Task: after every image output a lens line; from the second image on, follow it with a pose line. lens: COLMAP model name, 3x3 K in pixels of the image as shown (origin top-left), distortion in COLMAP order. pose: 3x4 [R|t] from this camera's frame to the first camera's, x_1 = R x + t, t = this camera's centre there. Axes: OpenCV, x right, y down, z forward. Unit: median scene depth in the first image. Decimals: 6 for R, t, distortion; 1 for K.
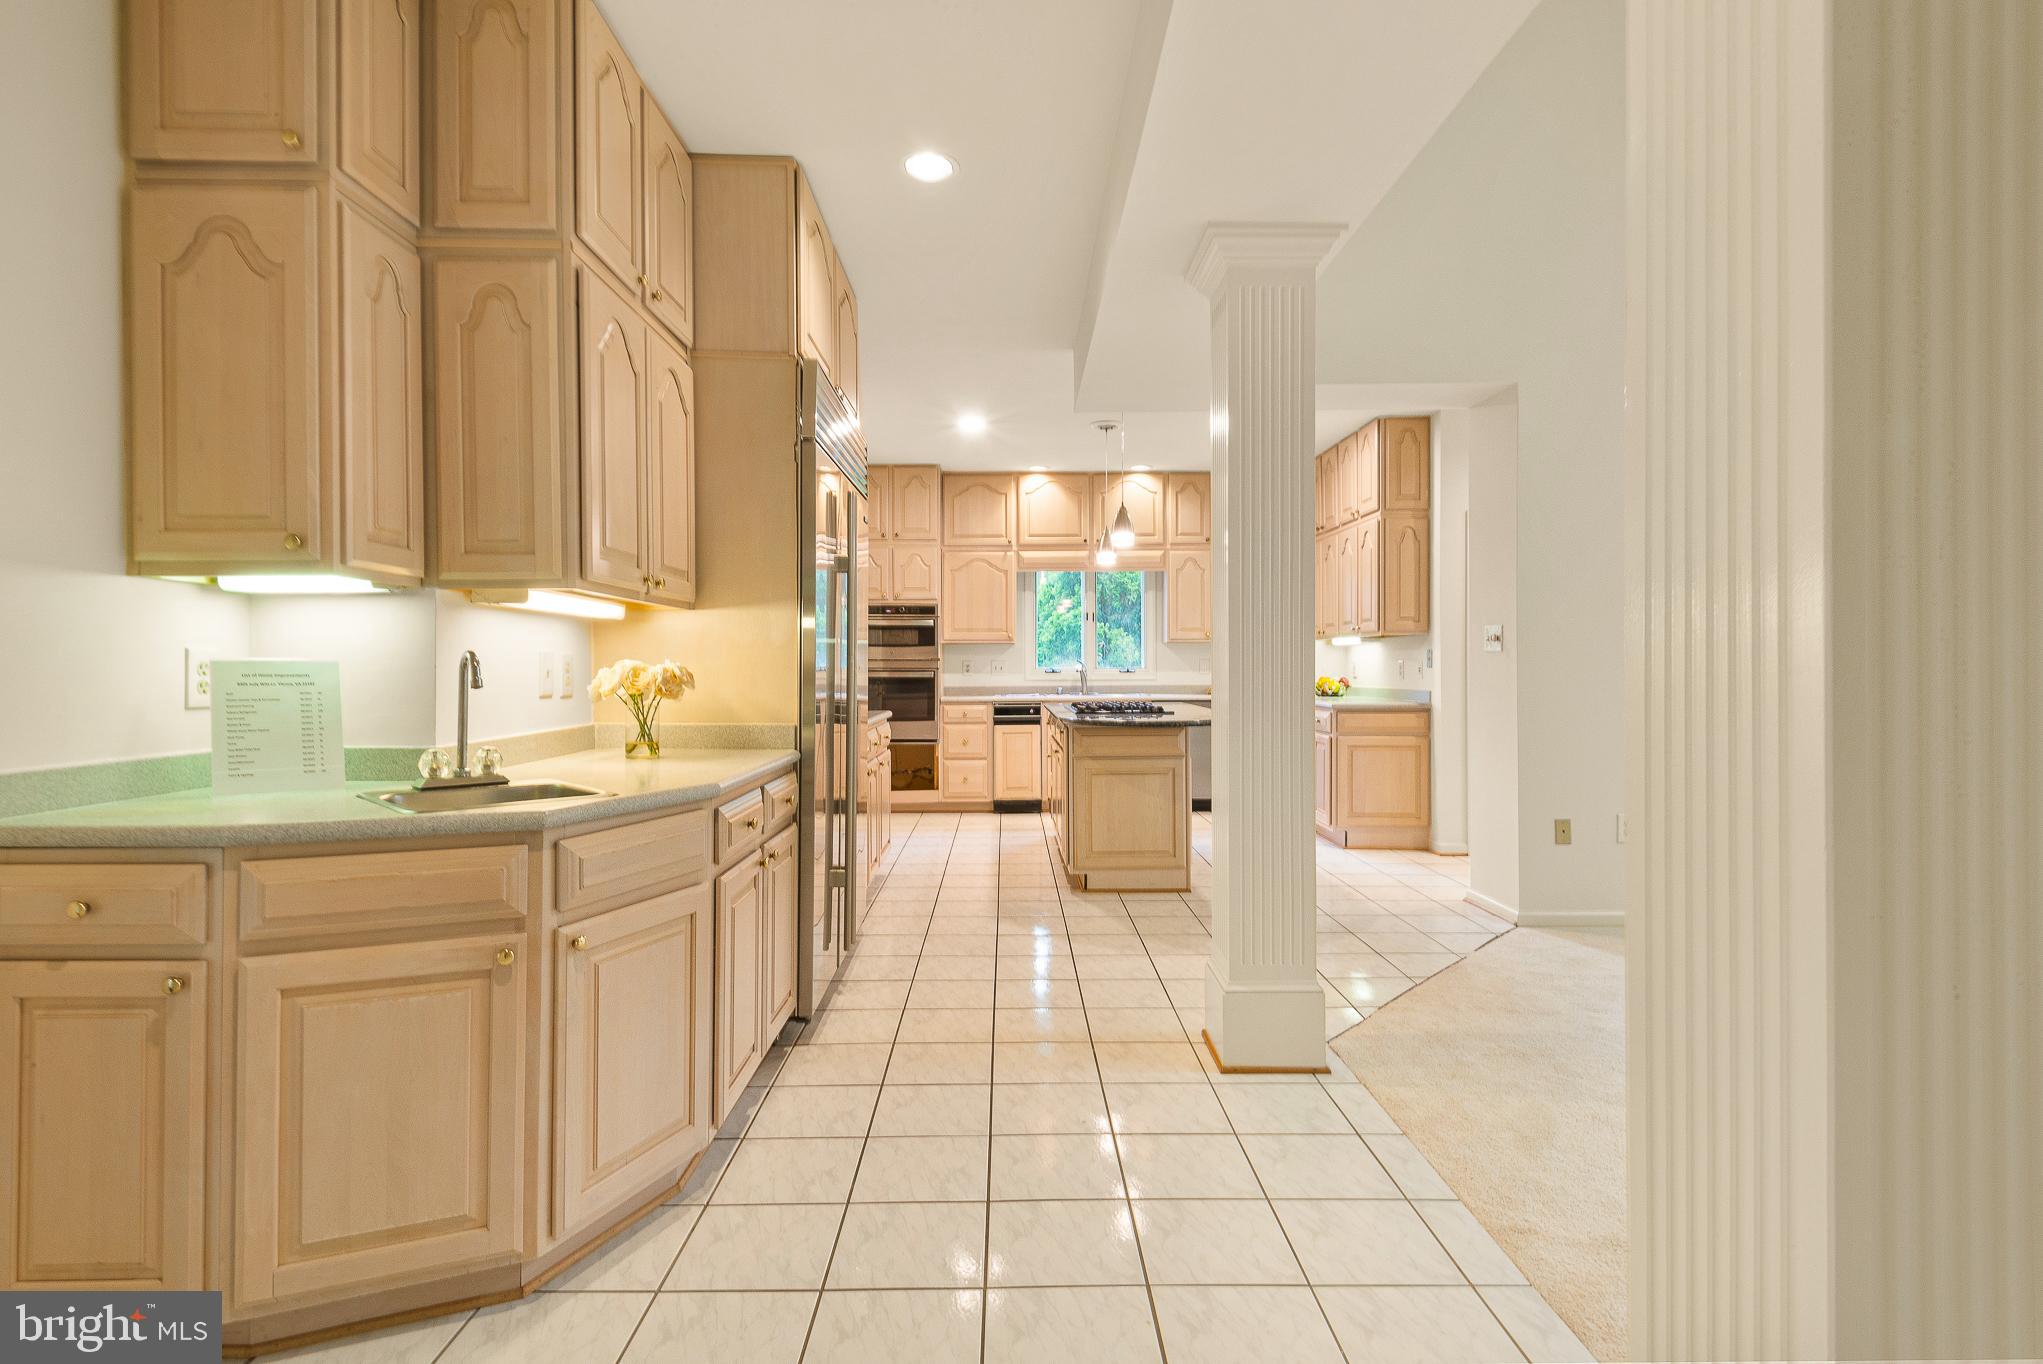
lens RADIAL K [[994.0, 0, 1014.2], [0, 994.0, 665.6], [0, 0, 1]] dist [0.017954, -0.001180]
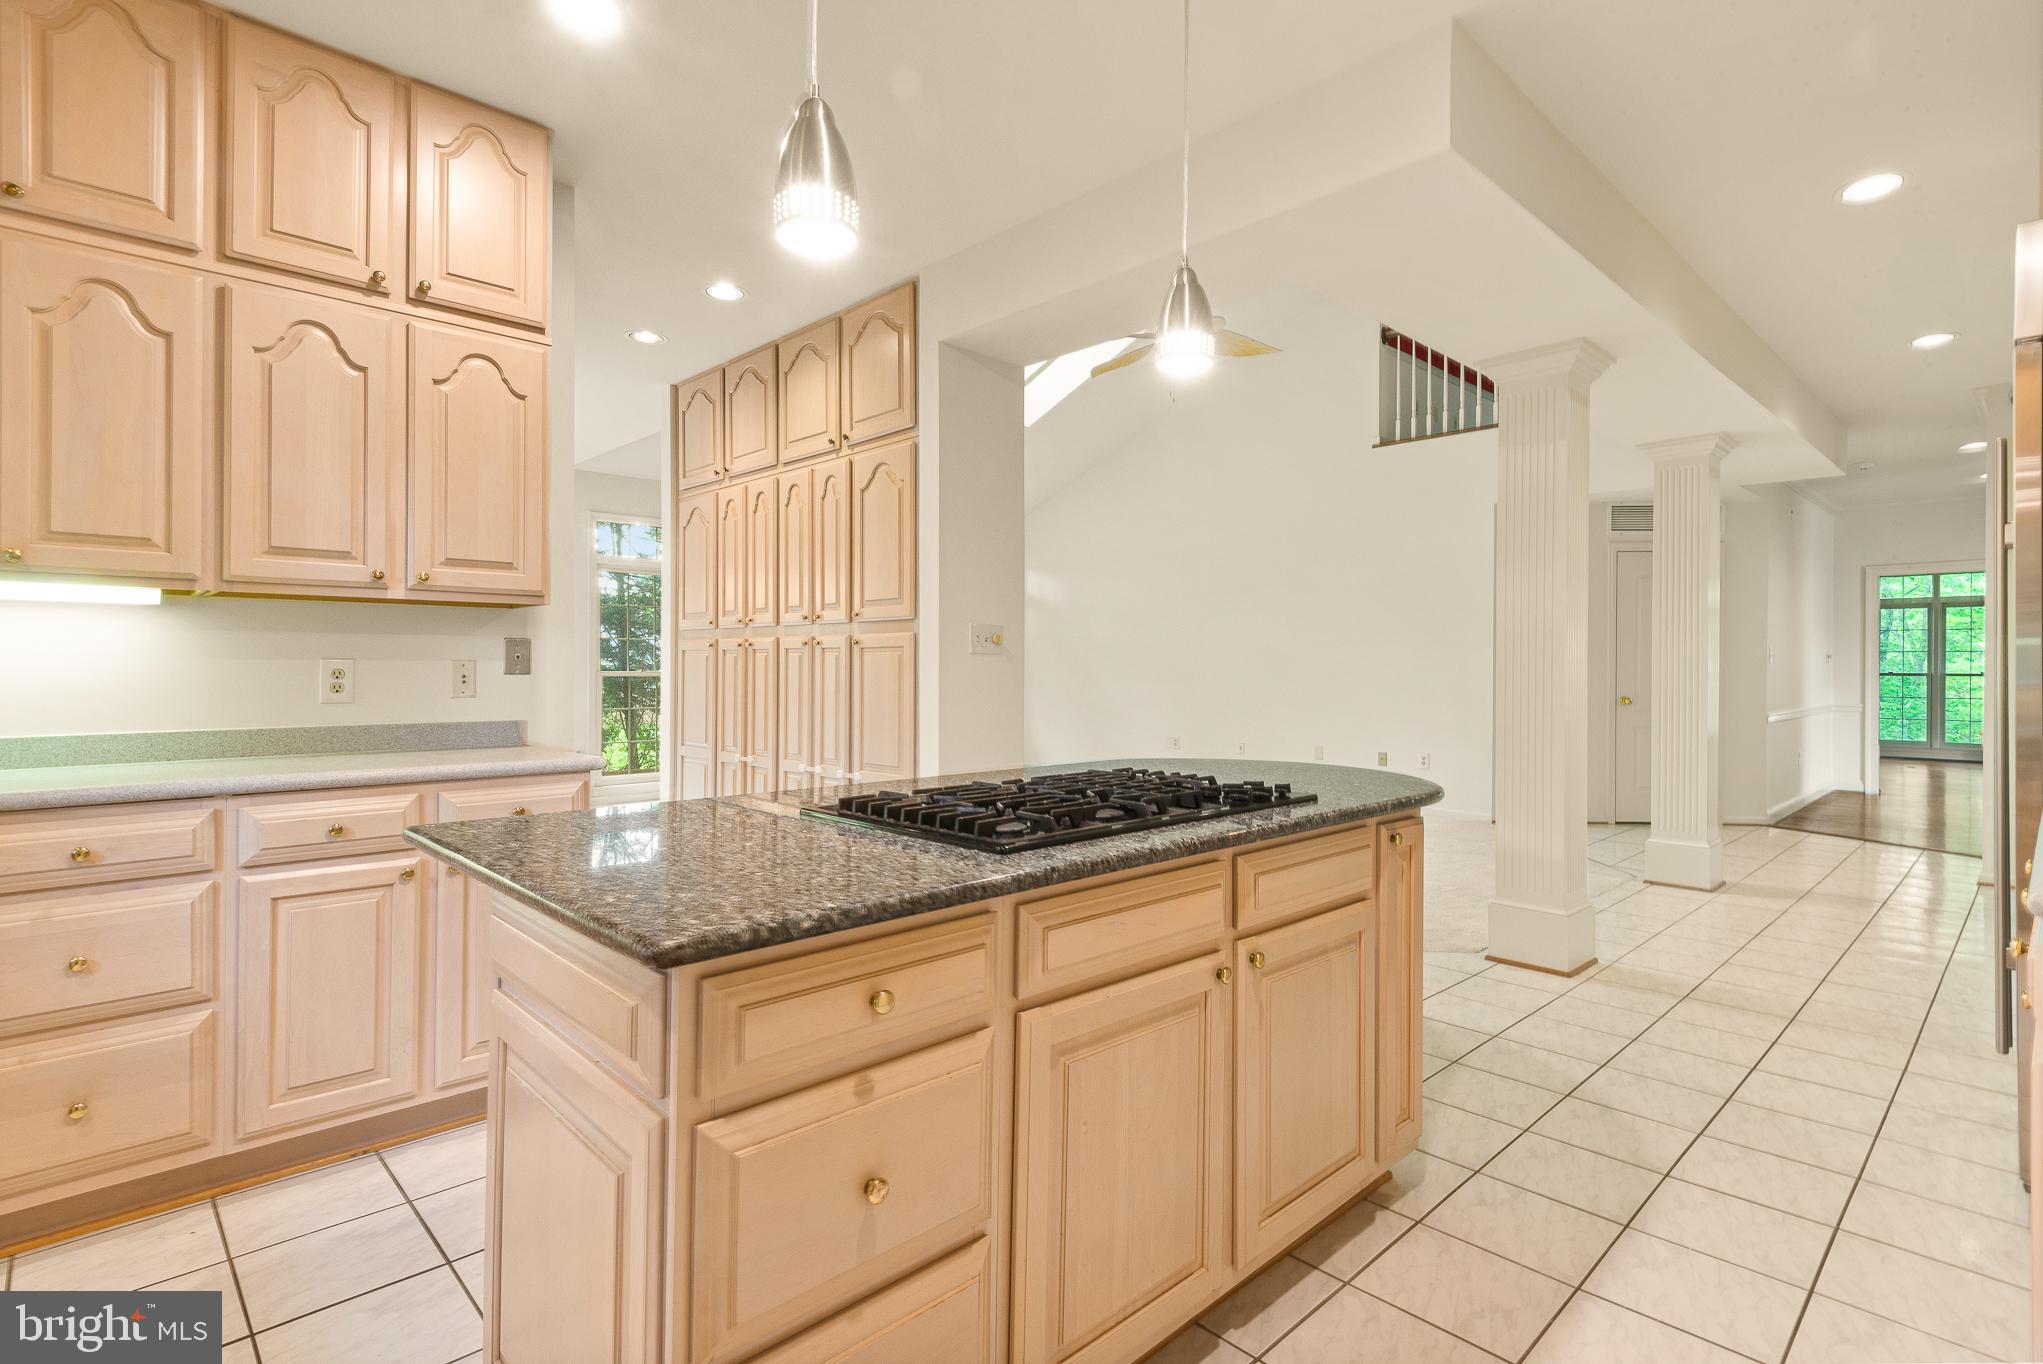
lens RADIAL K [[999.5, 0, 1022.6], [0, 999.5, 663.7], [0, 0, 1]] dist [0.017848, -0.011721]
pose [[-0.686280, 0.003734, 0.727328, -0.096627], [-0.000032, 0.999987, -0.005164, -0.000205], [-0.727337, -0.003568, -0.686271, 0.939923]]
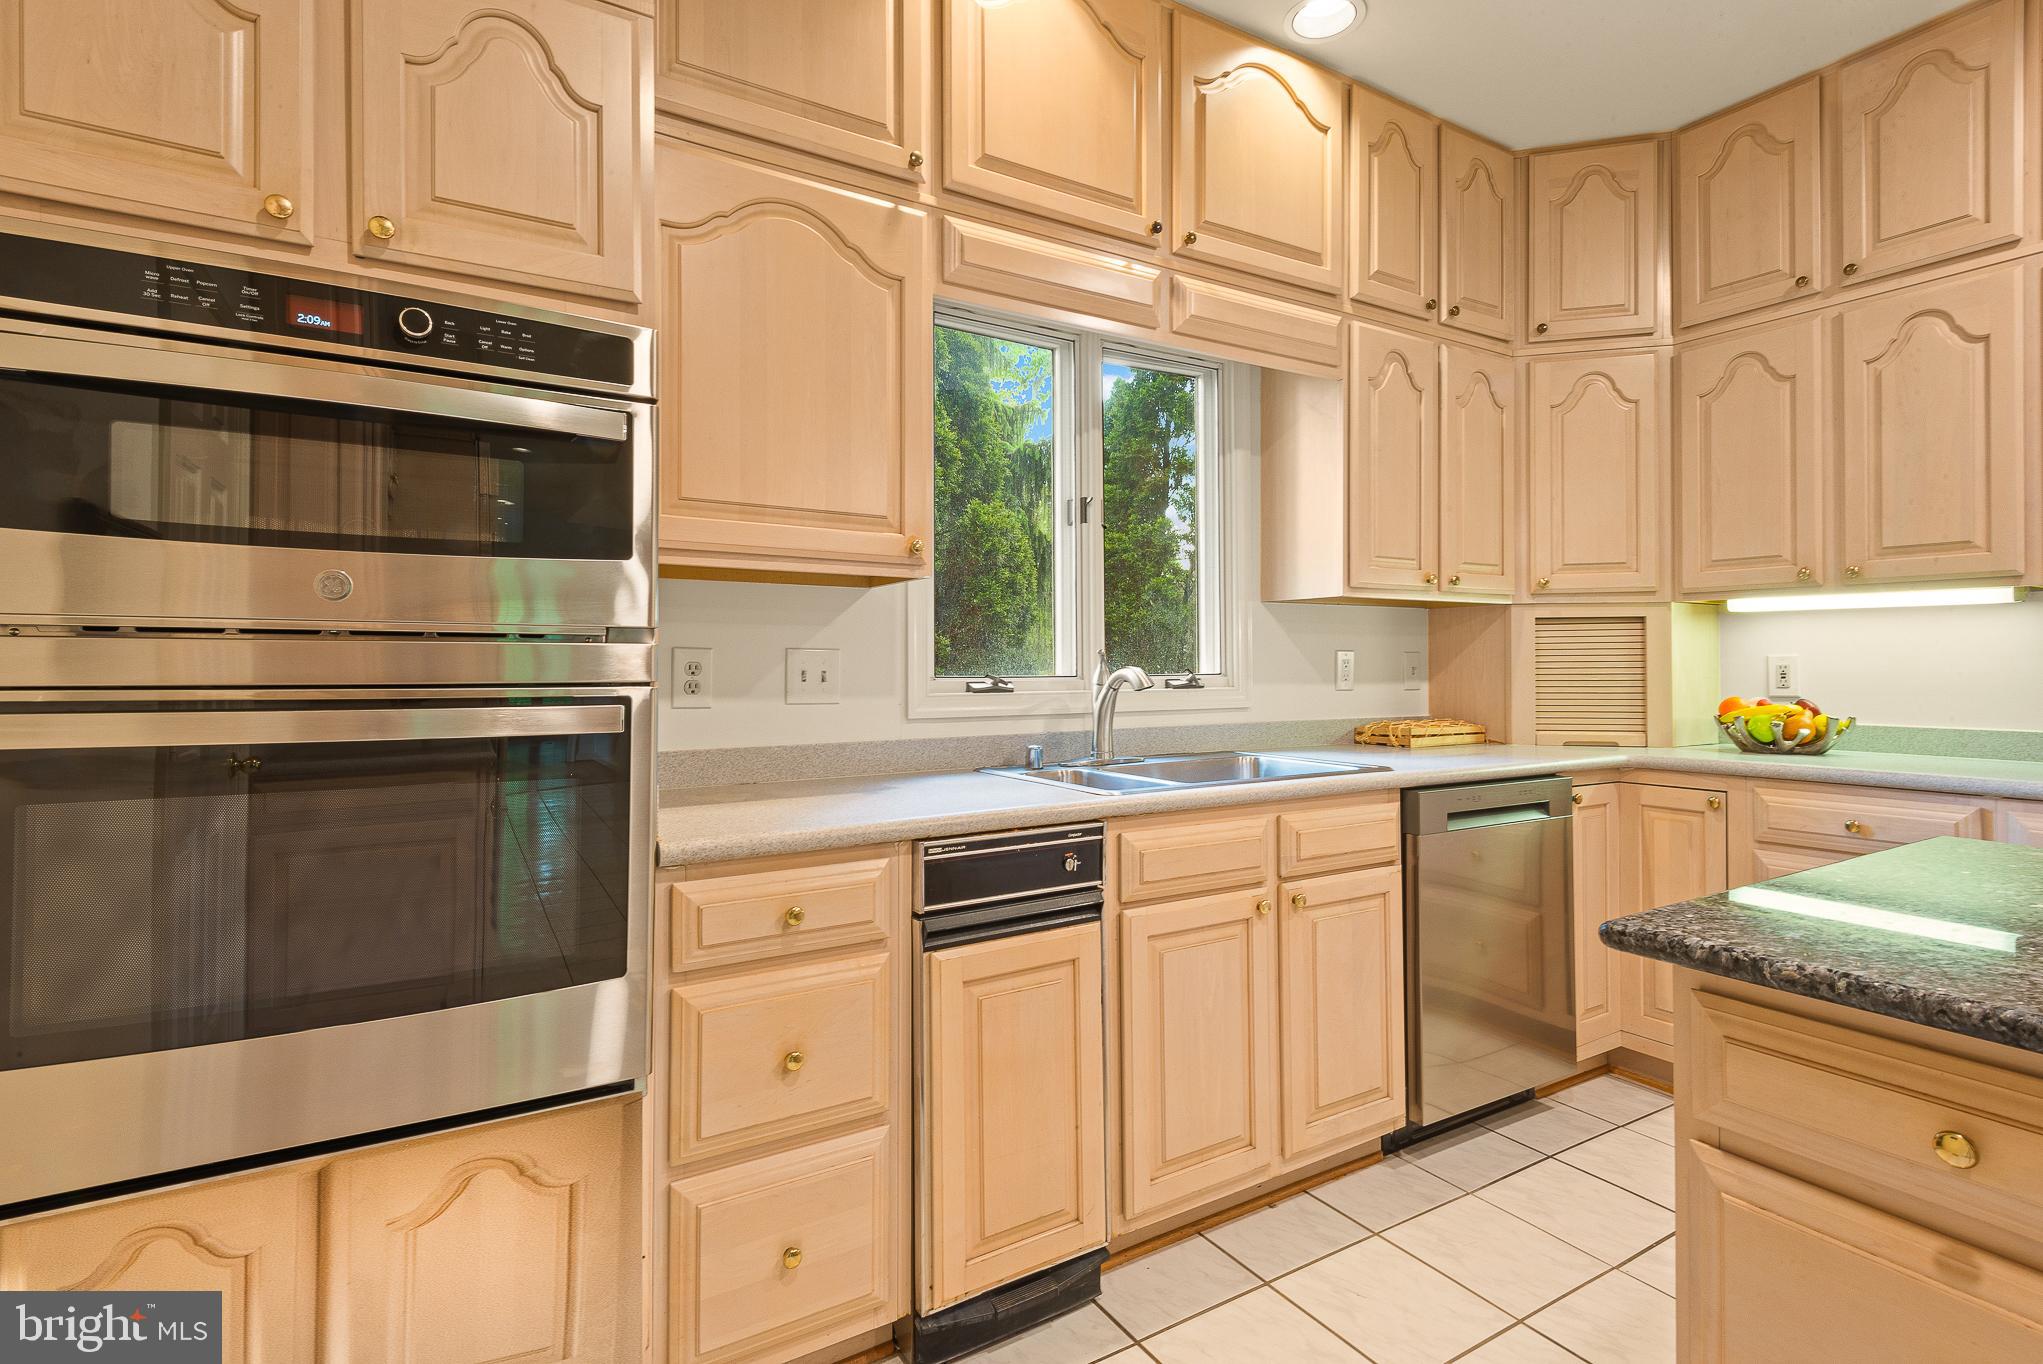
lens RADIAL K [[991.7, 0, 1019.2], [0, 991.7, 650.9], [0, 0, 1]] dist [0.016520, -0.000918]
pose [[0.860774, 0.008680, 0.508914, -0.110417], [-0.001329, 0.999889, -0.014807, -0.000200], [-0.508986, 0.012070, 0.860690, 0.807542]]
